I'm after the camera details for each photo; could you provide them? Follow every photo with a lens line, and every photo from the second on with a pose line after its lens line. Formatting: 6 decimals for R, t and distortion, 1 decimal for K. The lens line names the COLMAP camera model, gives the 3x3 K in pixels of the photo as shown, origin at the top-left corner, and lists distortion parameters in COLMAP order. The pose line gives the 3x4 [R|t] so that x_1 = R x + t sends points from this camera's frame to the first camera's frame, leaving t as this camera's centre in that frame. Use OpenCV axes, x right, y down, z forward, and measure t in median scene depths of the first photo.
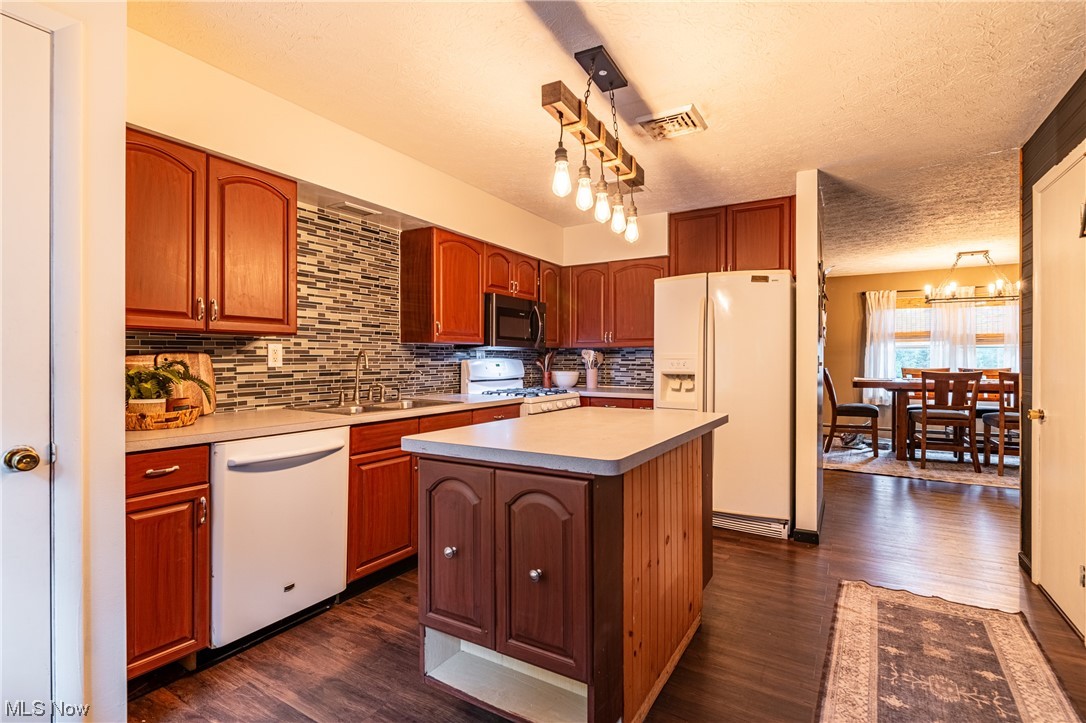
lens RADIAL K [[514.7, 0, 536.9], [0, 514.7, 359.8], [0, 0, 1]] dist [-0.001426, -0.000258]
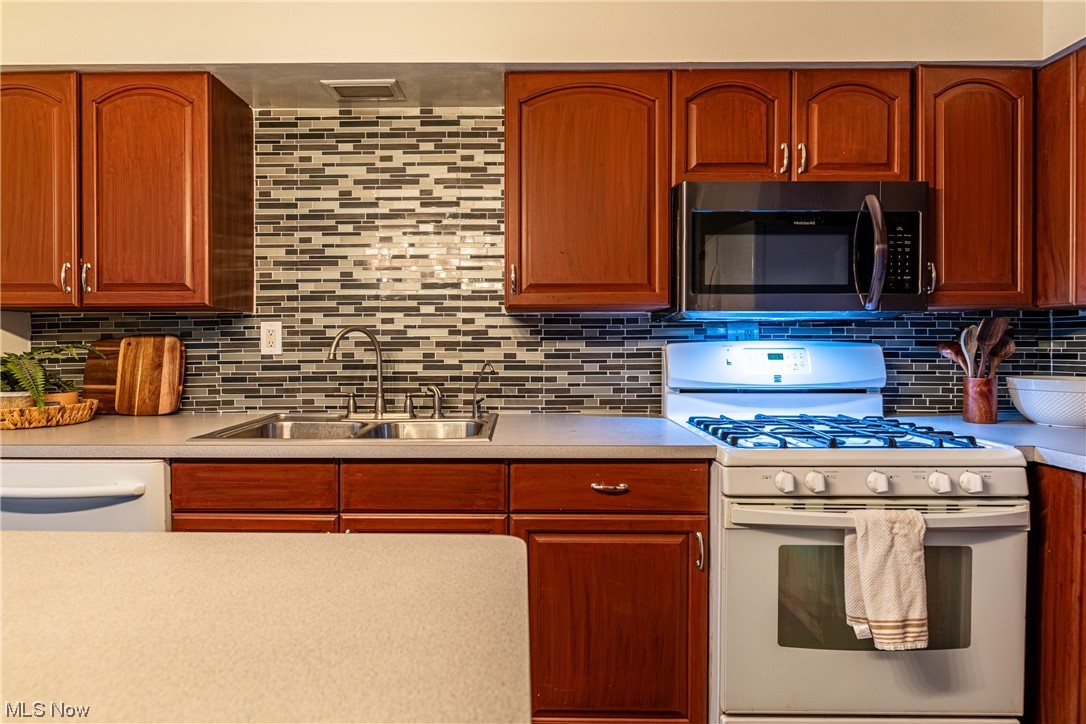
lens RADIAL K [[571.6, 0, 521.6], [0, 571.6, 351.6], [0, 0, 1]] dist [-0.002616, 0.000034]
pose [[0.515120, 0.008901, -0.857072, 0.307817], [0.001199, 0.999938, 0.011106, 0.001378], [0.857117, -0.006748, 0.515077, 0.817667]]
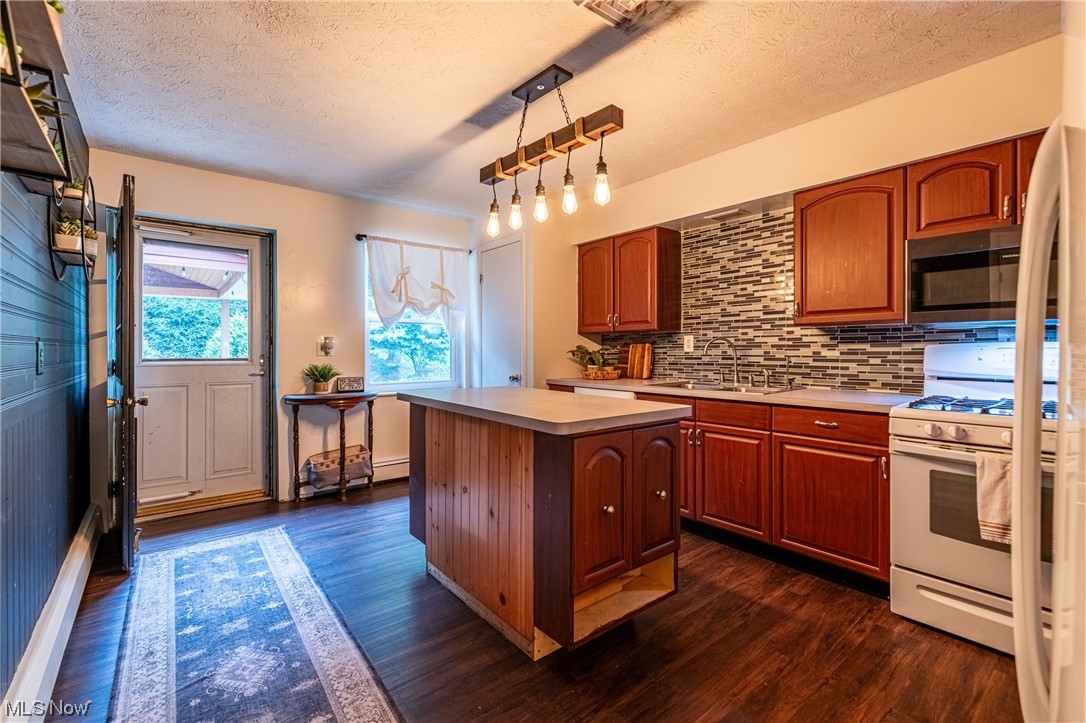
lens RADIAL K [[475.1, 0, 538.2], [0, 475.1, 350.8], [0, 0, 1]] dist [0.000236, 0.000135]
pose [[-0.337927, 0.004546, -0.941161, 0.789782], [0.003733, 0.999987, 0.003490, 0.004461], [0.941165, -0.002335, -0.337940, 0.964971]]
